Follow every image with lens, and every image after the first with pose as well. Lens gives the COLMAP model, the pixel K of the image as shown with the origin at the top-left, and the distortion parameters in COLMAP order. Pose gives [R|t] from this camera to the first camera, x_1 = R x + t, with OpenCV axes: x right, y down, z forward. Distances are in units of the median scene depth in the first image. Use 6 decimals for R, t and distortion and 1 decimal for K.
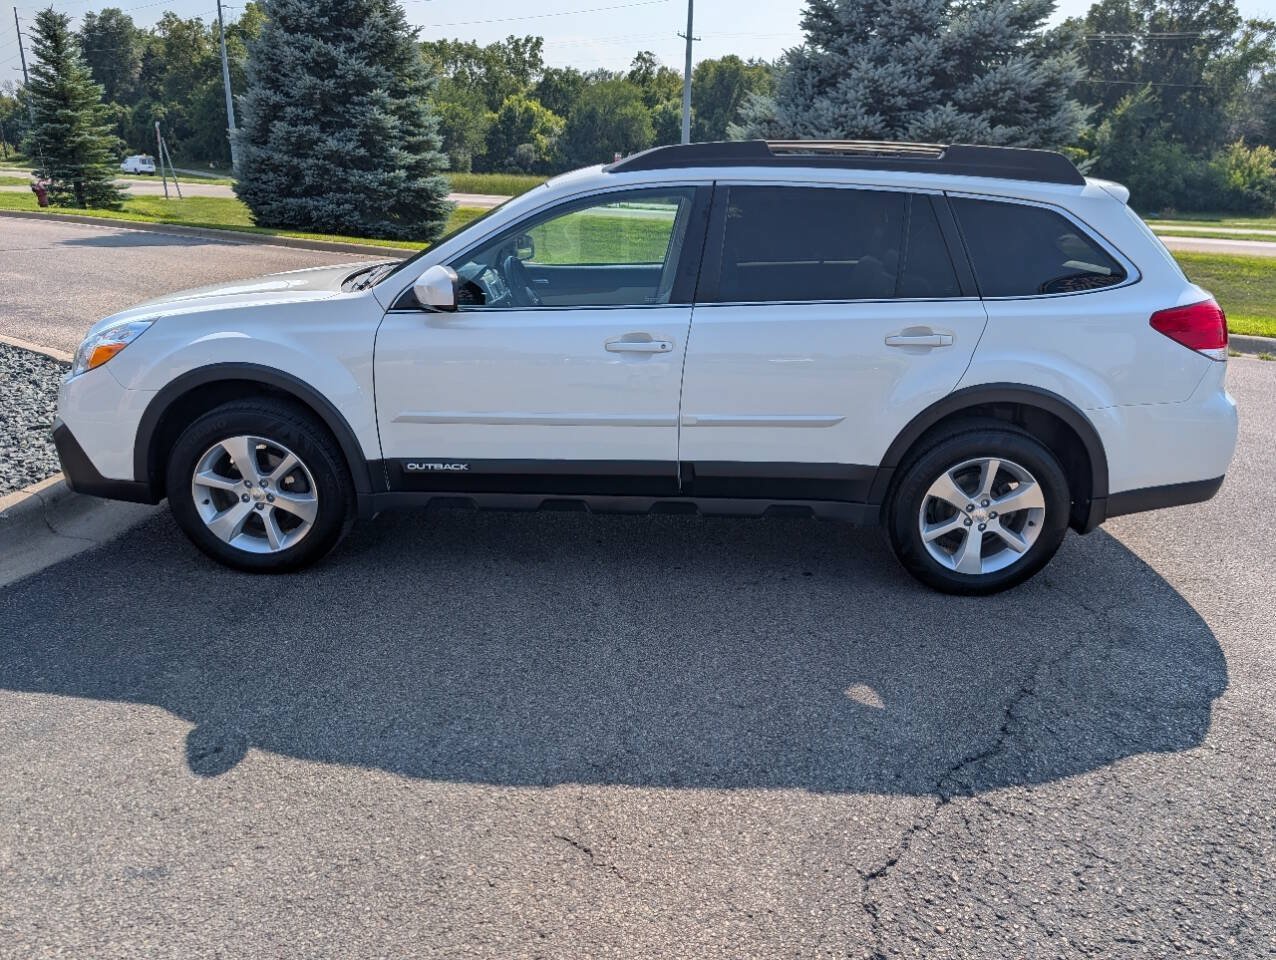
lens RADIAL K [[994.9, 0, 640.1], [0, 994.9, 464.9], [0, 0, 1]] dist [-0.002344, -0.007647]
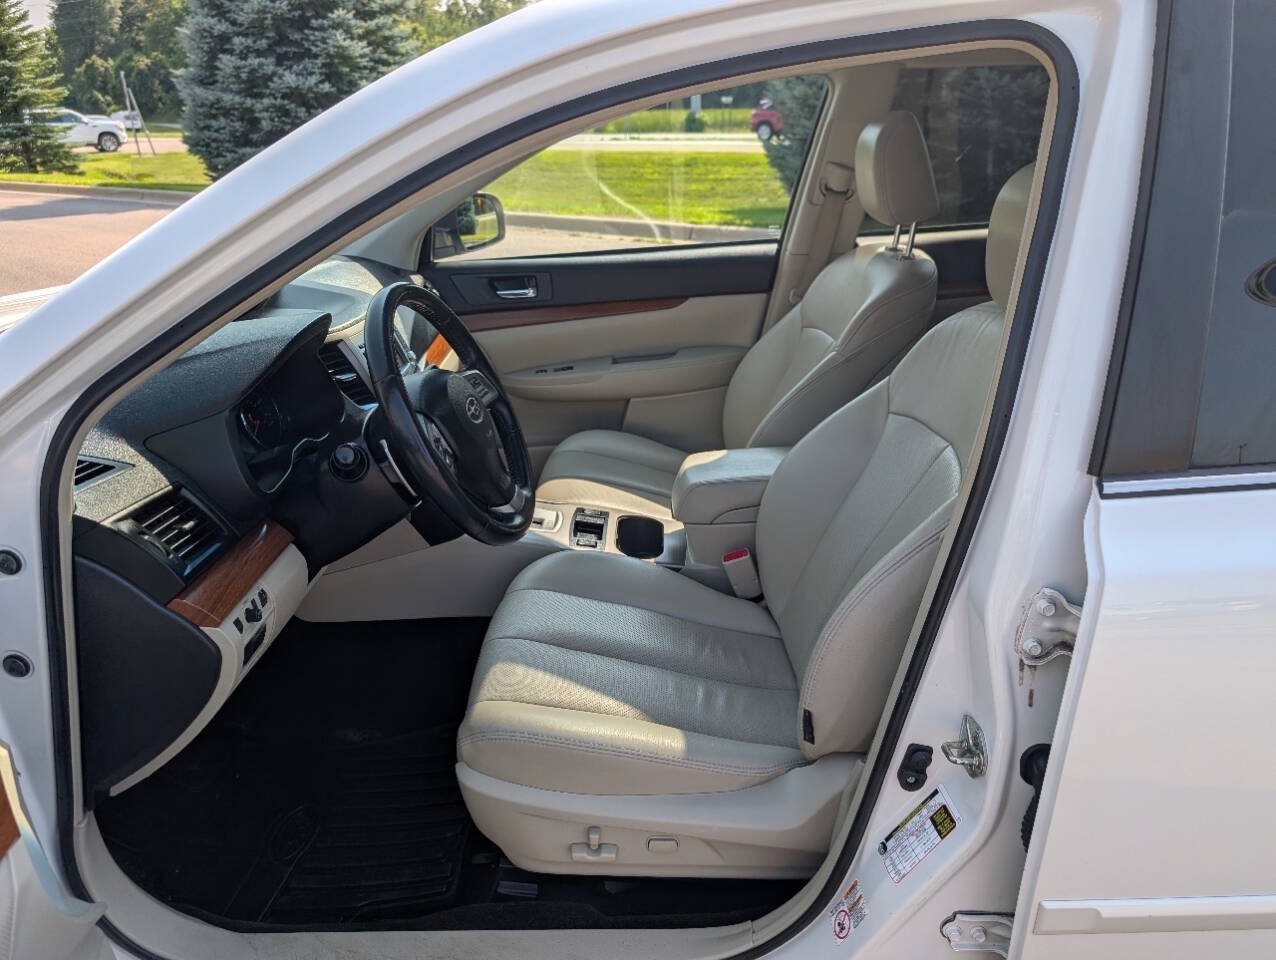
lens RADIAL K [[944.0, 0, 638.0], [0, 944.0, 480.0], [0, 0, 1]] dist [0.002138, -0.009176]
pose [[0.998673, -0.046071, -0.023008, -0.010926], [0.047990, 0.994665, 0.091321, -0.041002], [0.018678, -0.092304, 0.995556, 0.167729]]
